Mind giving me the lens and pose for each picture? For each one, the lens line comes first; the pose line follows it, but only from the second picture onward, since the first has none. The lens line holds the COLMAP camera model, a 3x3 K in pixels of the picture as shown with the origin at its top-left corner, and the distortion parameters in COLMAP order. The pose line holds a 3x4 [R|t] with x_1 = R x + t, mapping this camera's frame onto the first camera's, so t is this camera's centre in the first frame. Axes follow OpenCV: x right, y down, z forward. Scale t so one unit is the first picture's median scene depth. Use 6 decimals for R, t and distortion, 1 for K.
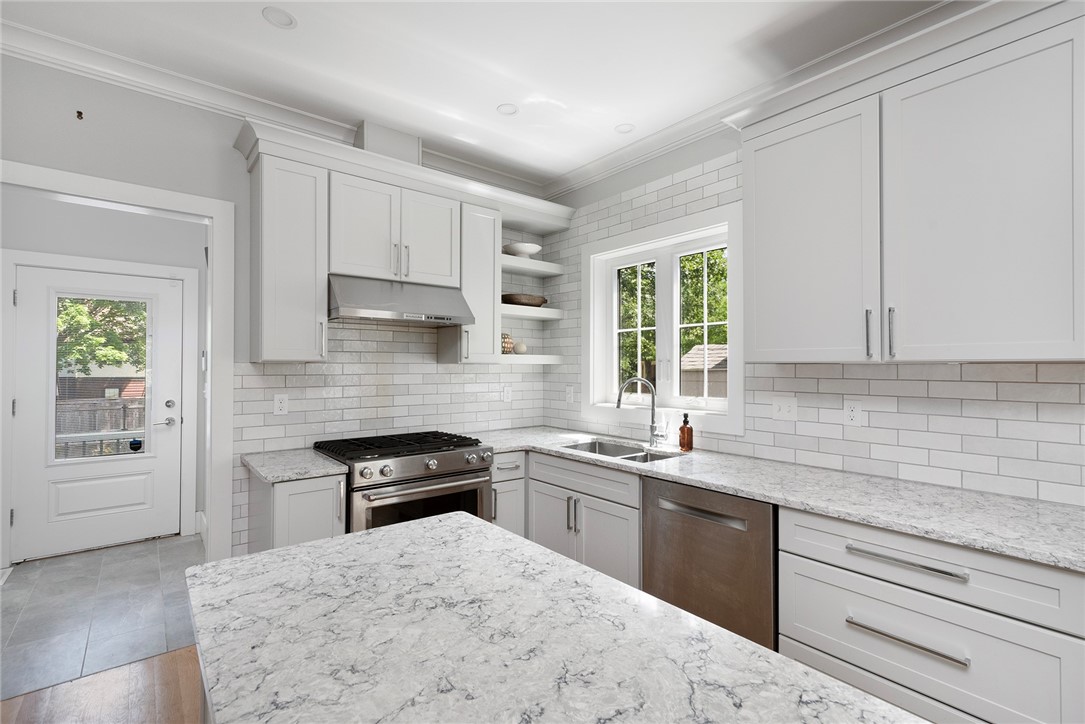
lens RADIAL K [[491.0, 0, 531.8], [0, 491.0, 365.0], [0, 0, 1]] dist [0.016220, -0.002452]
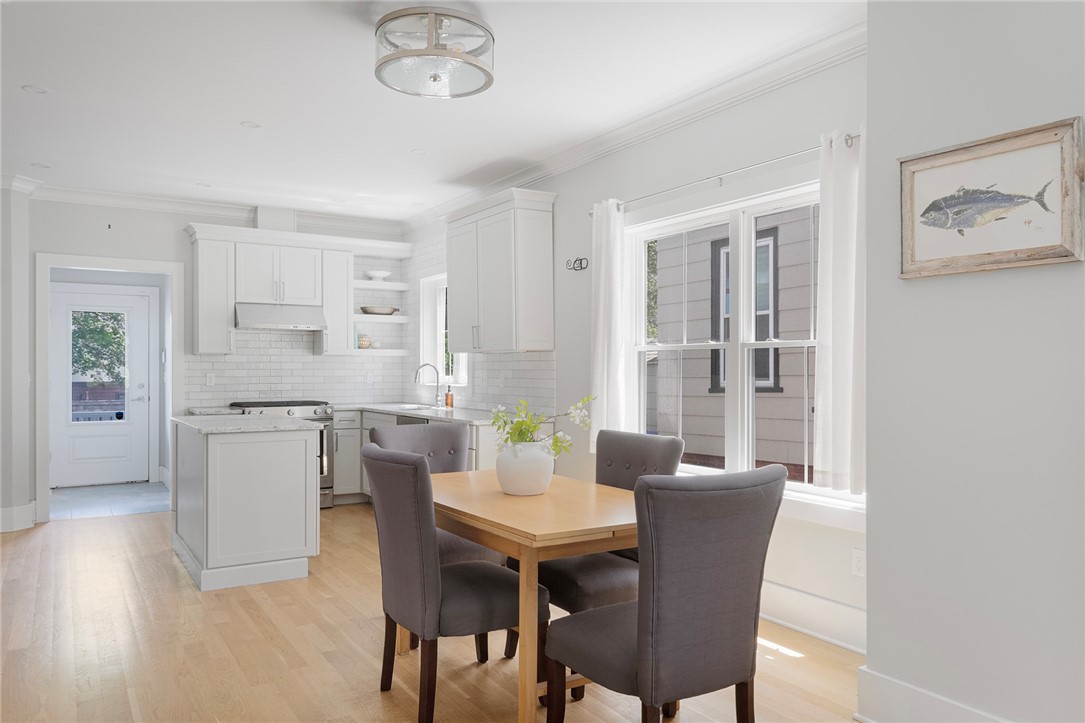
lens RADIAL K [[770.1, 0, 535.4], [0, 770.1, 374.0], [0, 0, 1]] dist [0.023798, -0.023686]
pose [[0.992797, -0.002097, -0.119788, 0.865124], [0.003260, 0.999949, 0.009516, 0.038113], [0.119762, -0.009838, 0.992754, -1.412495]]
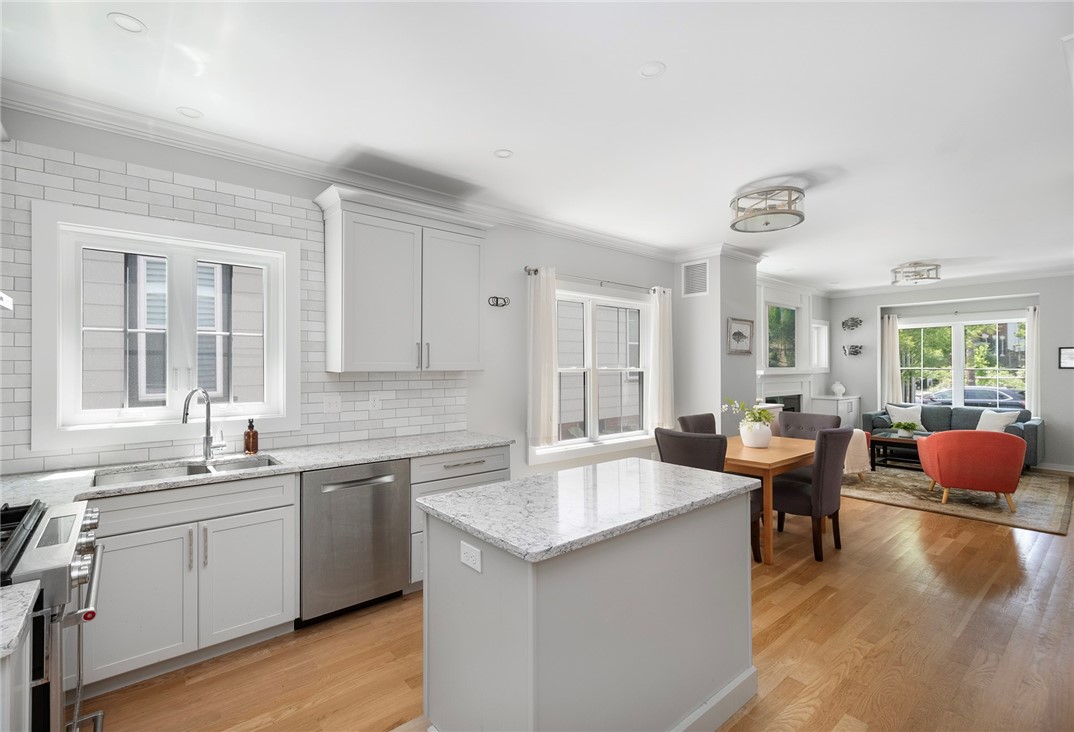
lens RADIAL K [[490.2, 0, 527.2], [0, 490.2, 364.5], [0, 0, 1]] dist [0.009004, -0.000805]
pose [[-0.016887, 0.003289, 0.999852, -0.737220], [-0.001158, 0.999994, -0.003309, -0.016267], [-0.999857, -0.001214, -0.016883, 0.404726]]
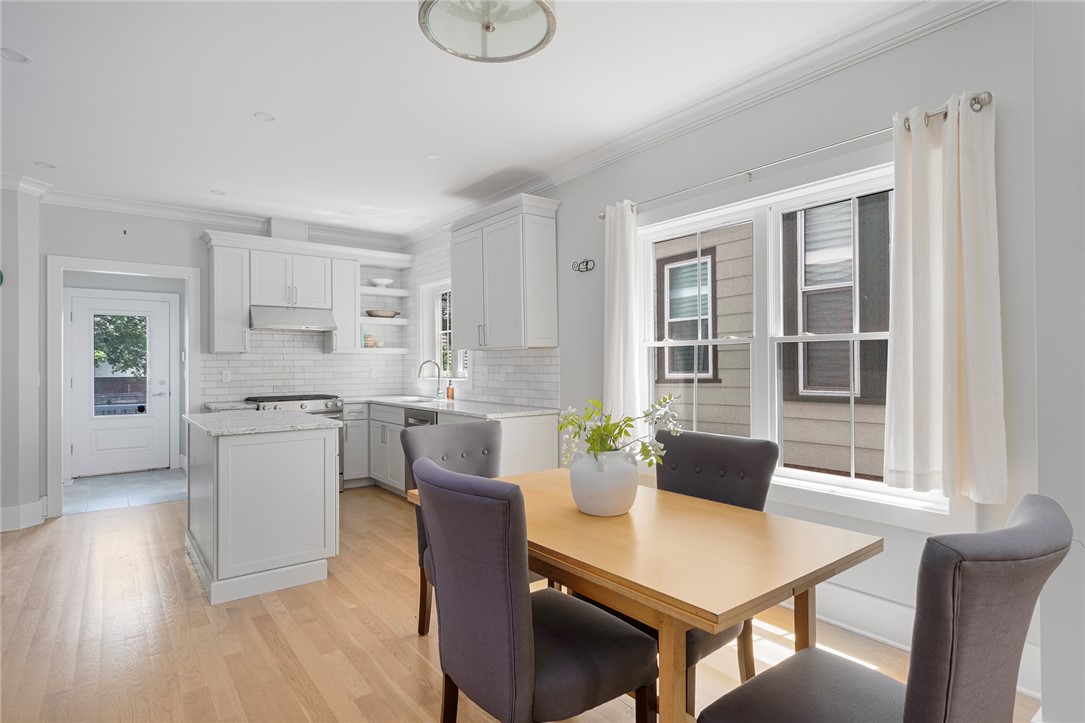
lens RADIAL K [[560.6, 0, 532.0], [0, 560.6, 362.4], [0, 0, 1]] dist [0.013617, -0.006587]
pose [[0.999564, -0.009573, -0.027946, 0.646759], [0.009558, 0.999954, -0.000672, 0.039231], [0.027951, 0.000405, 0.999609, -0.994163]]
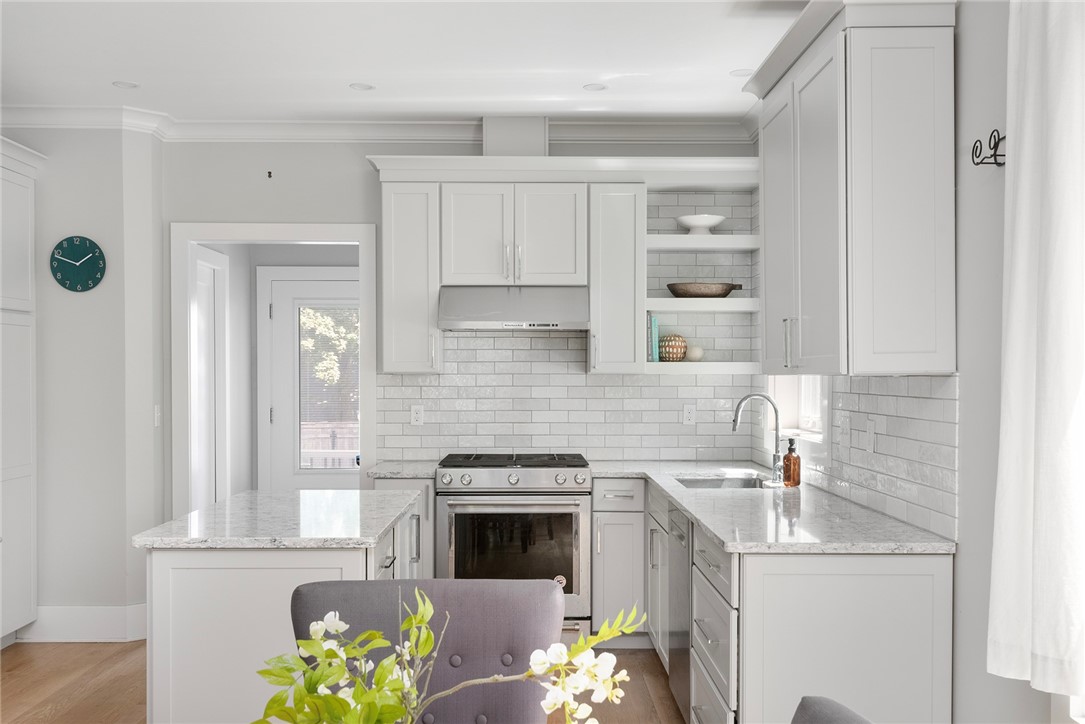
lens RADIAL K [[1101.9, 0, 544.8], [0, 1101.9, 399.9], [0, 0, 1]] dist [0.013421, 0.000000]
pose [[0.789884, 0.013360, -0.613111, 1.037630], [0.003164, 0.999661, 0.025859, -0.008610], [0.613248, -0.022365, 0.789574, -0.595248]]
